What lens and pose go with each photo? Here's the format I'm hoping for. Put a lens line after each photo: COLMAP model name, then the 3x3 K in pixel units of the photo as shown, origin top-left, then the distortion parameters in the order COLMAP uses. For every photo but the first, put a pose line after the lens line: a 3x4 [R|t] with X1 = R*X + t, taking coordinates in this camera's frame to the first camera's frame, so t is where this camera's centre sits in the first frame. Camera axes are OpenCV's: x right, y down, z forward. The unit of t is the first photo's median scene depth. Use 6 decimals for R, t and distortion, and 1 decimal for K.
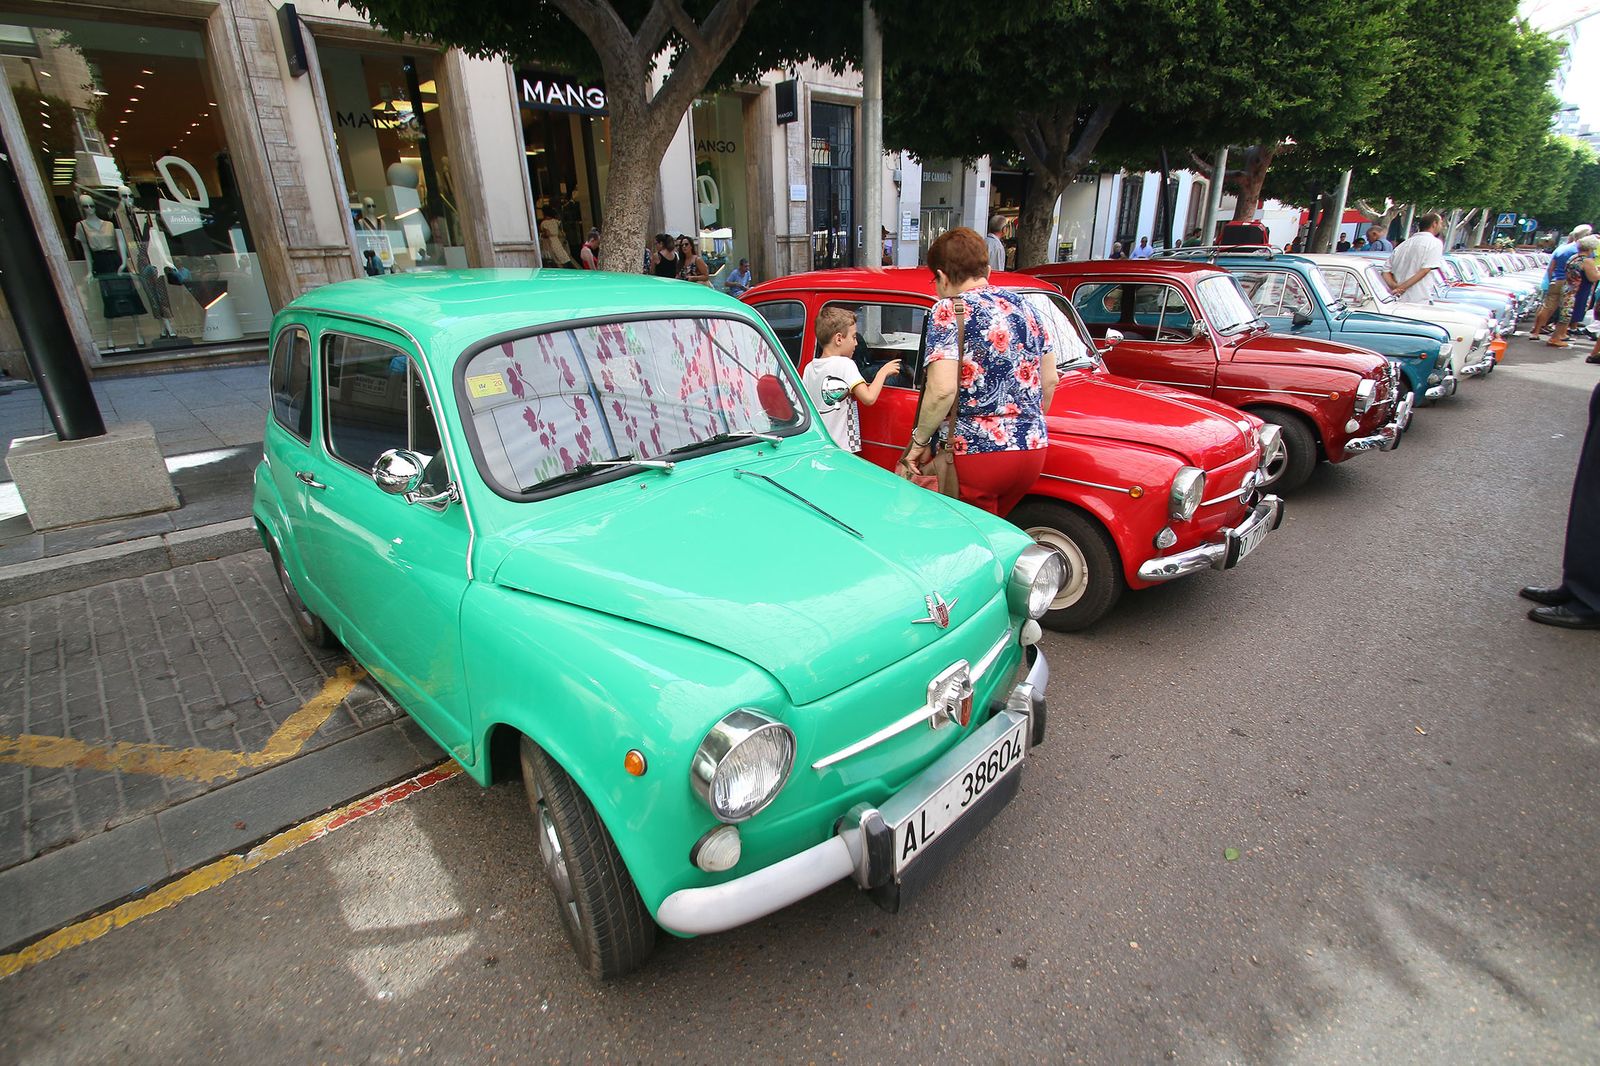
lens RADIAL K [[733.9, 0, 785.3], [0, 733.9, 539.2], [0, 0, 1]] dist [-0.000707, -0.010124]
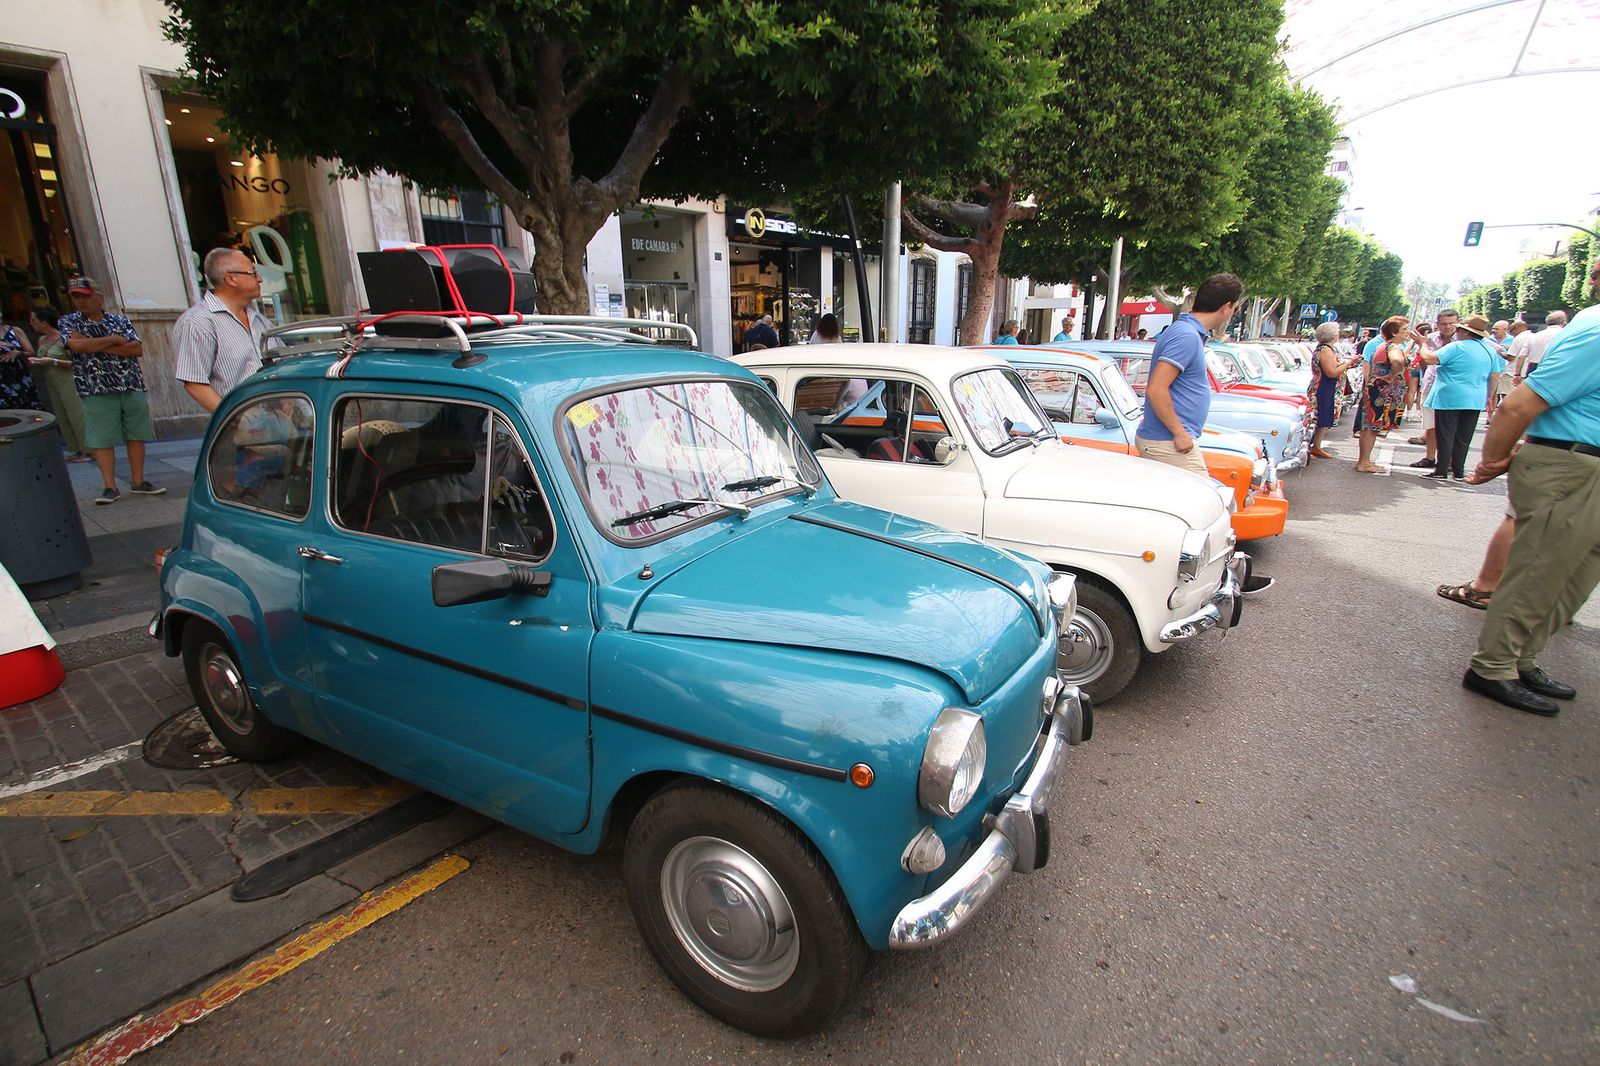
lens RADIAL K [[739.5, 0, 794.3], [0, 739.5, 541.9], [0, 0, 1]] dist [0.003515, -0.012580]
pose [[0.989110, -0.026271, 0.144811, 0.389097], [0.040956, 0.994206, -0.099380, -0.142866], [-0.141361, 0.104228, 0.984456, 0.361956]]
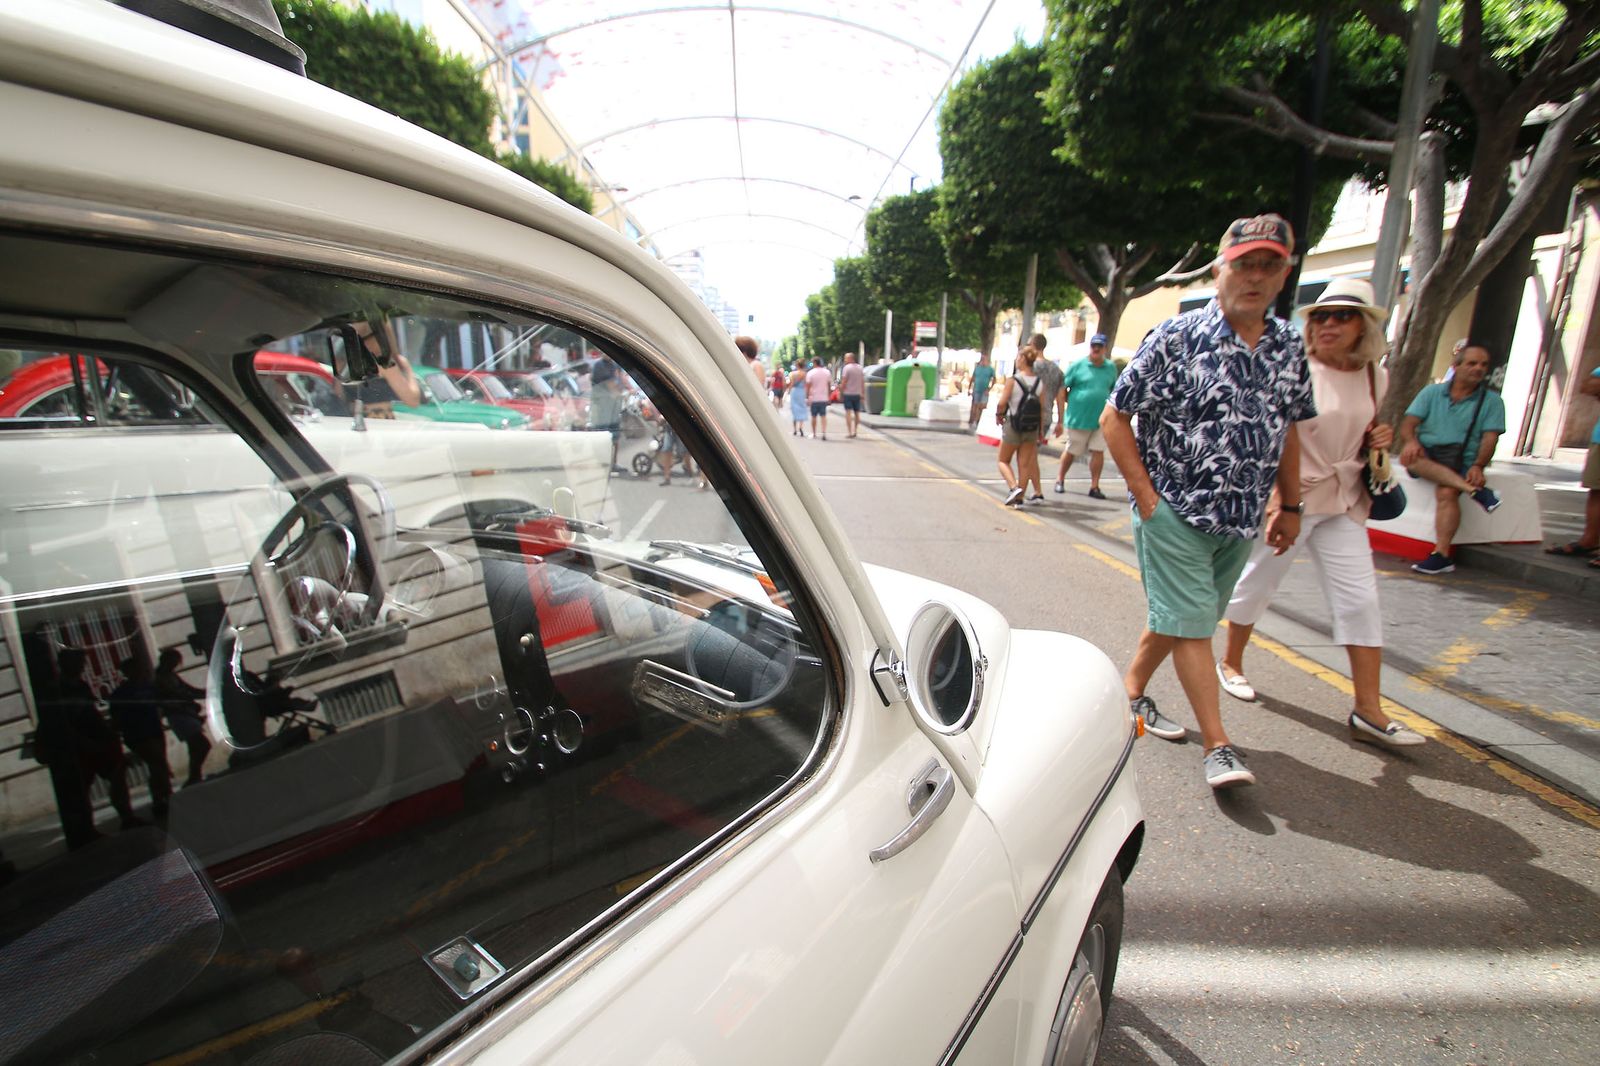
lens RADIAL K [[733.9, 0, 785.3], [0, 733.9, 539.2], [0, 0, 1]] dist [-0.000707, -0.010124]
pose [[0.659956, -0.137074, 0.738694, -0.410381], [0.250499, 0.967101, -0.044341, 0.261523], [-0.708313, 0.214306, 0.672581, -0.621171]]
